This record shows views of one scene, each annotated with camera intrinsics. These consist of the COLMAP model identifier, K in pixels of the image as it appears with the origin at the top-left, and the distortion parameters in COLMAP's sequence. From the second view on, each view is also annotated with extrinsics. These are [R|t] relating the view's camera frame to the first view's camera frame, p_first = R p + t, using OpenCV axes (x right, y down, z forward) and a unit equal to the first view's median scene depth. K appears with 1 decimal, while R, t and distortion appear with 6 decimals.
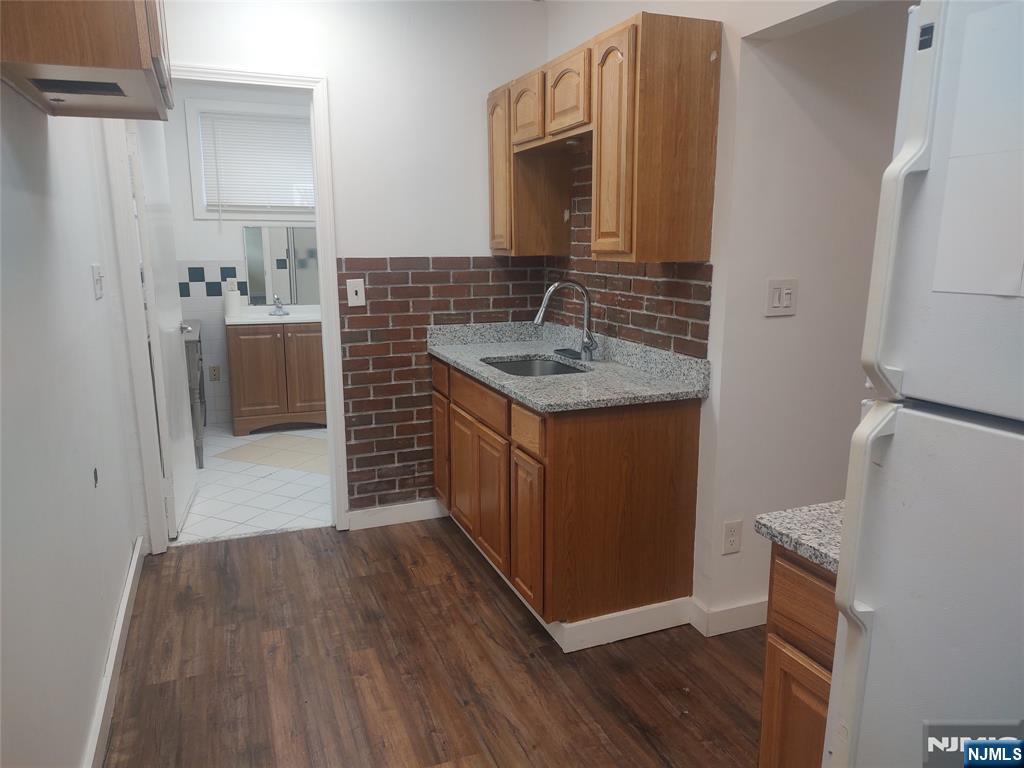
lens RADIAL K [[719.7, 0, 510.6], [0, 719.7, 386.0], [0, 0, 1]] dist [0.027384, -0.003198]
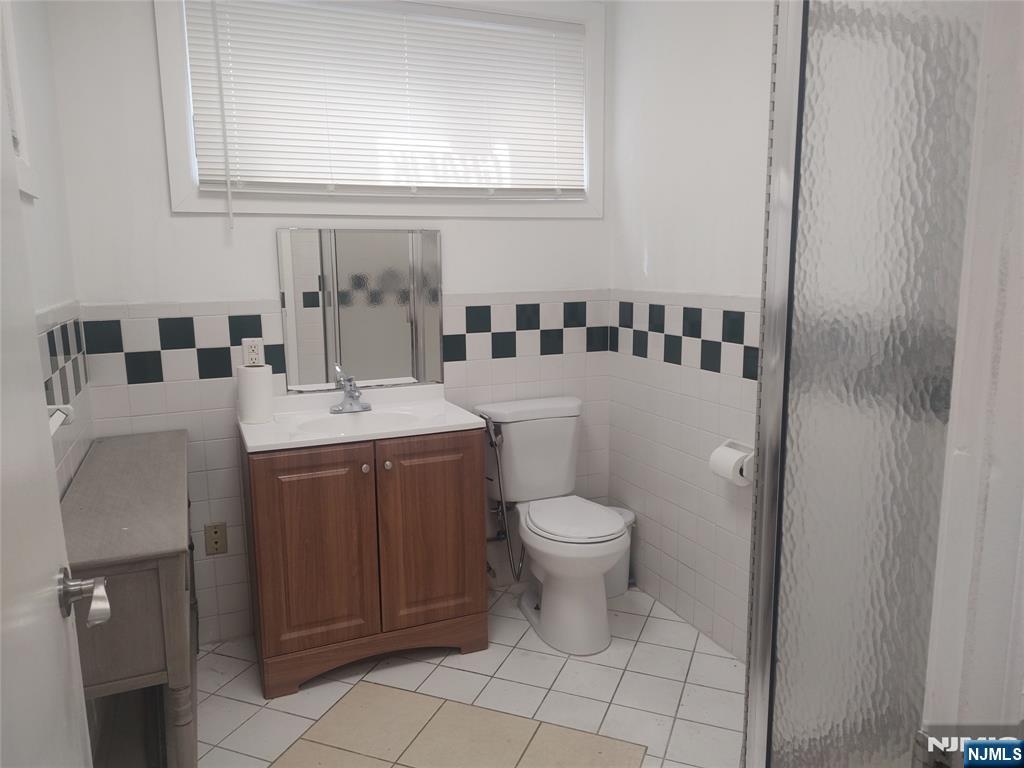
lens RADIAL K [[743.4, 0, 512.0], [0, 743.4, 384.0], [0, 0, 1]] dist [0.066753, -0.118517]
pose [[0.999586, -0.022016, 0.018528, -0.229521], [0.022727, 0.998977, -0.039088, -0.097757], [-0.017648, 0.039493, 0.999064, 0.518535]]
